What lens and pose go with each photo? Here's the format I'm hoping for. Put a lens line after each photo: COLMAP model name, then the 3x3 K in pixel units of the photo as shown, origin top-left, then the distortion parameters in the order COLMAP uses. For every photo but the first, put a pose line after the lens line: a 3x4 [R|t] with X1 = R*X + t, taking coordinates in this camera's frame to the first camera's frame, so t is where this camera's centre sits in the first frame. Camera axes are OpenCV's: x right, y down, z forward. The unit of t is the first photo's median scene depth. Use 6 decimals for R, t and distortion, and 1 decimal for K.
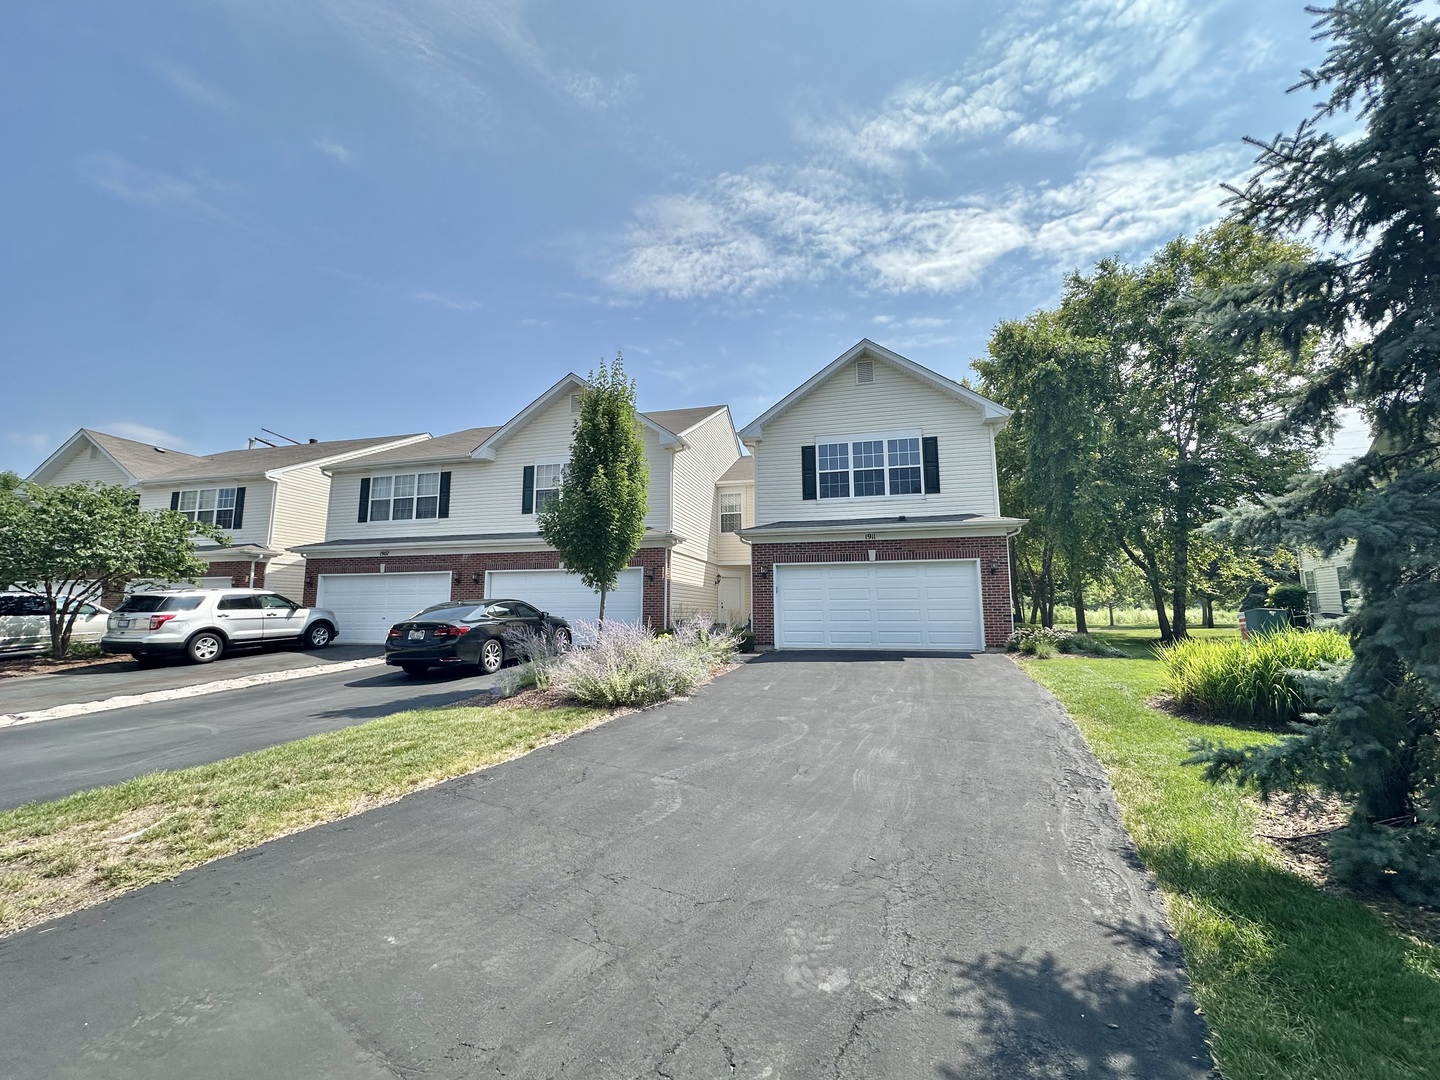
lens RADIAL K [[582.0, 0, 720.0], [0, 582.0, 540.0], [0, 0, 1]] dist [0.100043, 0.000145]
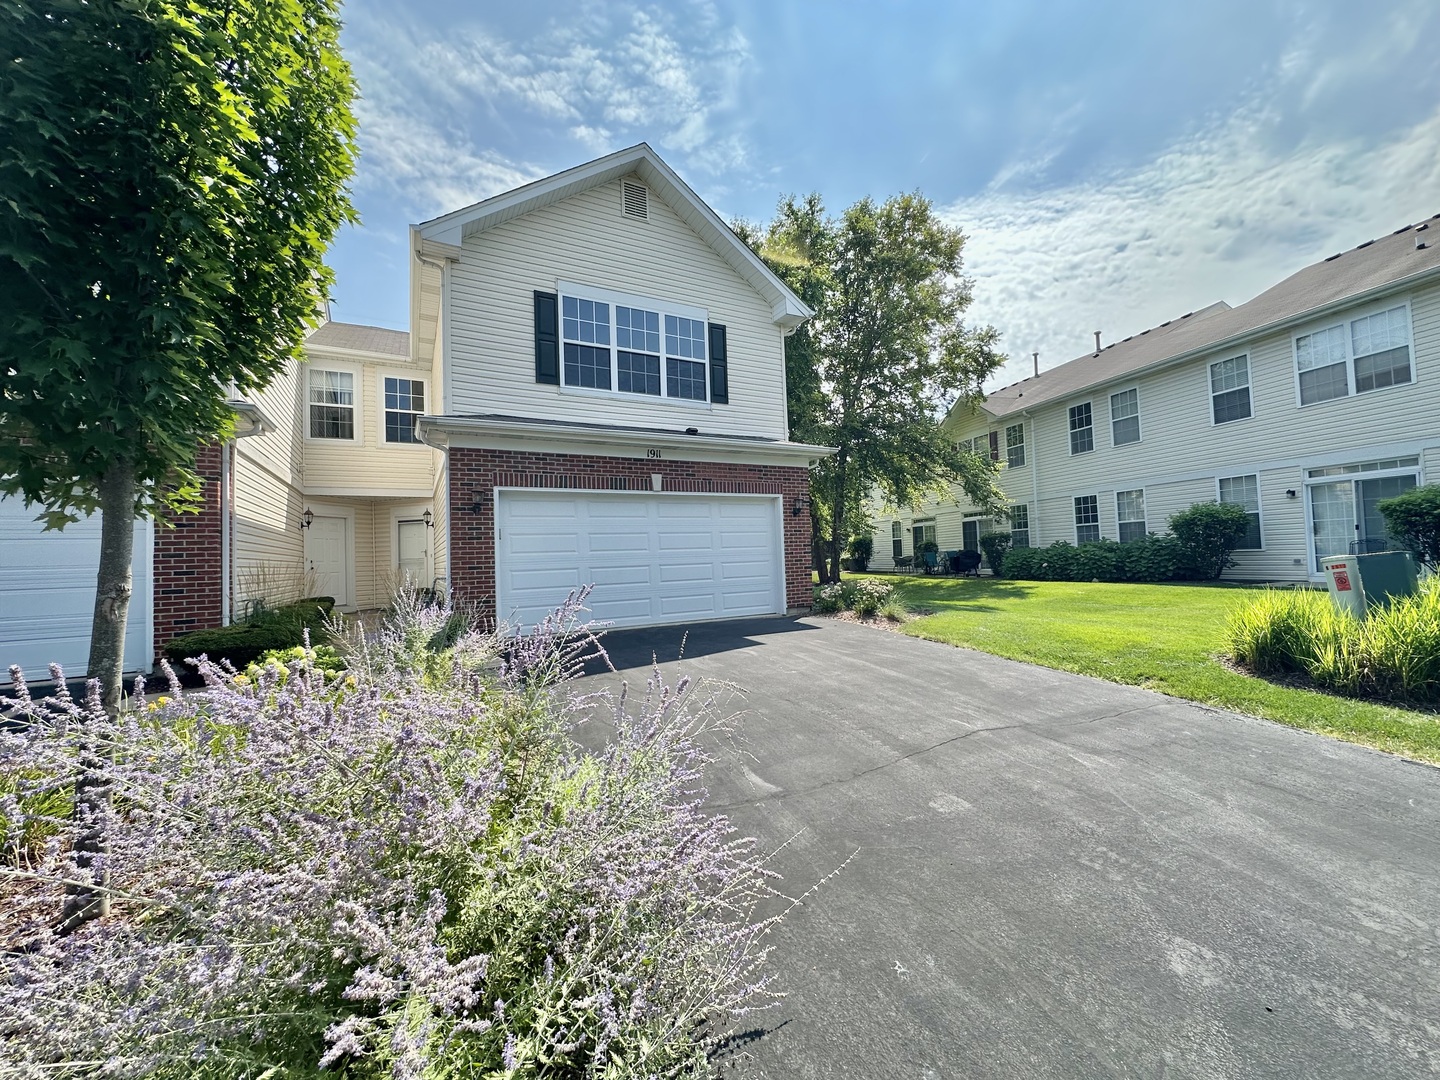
lens RADIAL K [[574.8, 0, 718.4], [0, 574.8, 538.5], [0, 0, 1]] dist [-0.001116, 0.000586]
pose [[0.755153, 0.005671, 0.655524, -0.097204], [-0.056587, 0.996794, 0.056564, 0.044673], [-0.653101, -0.079808, 0.753053, 0.438619]]
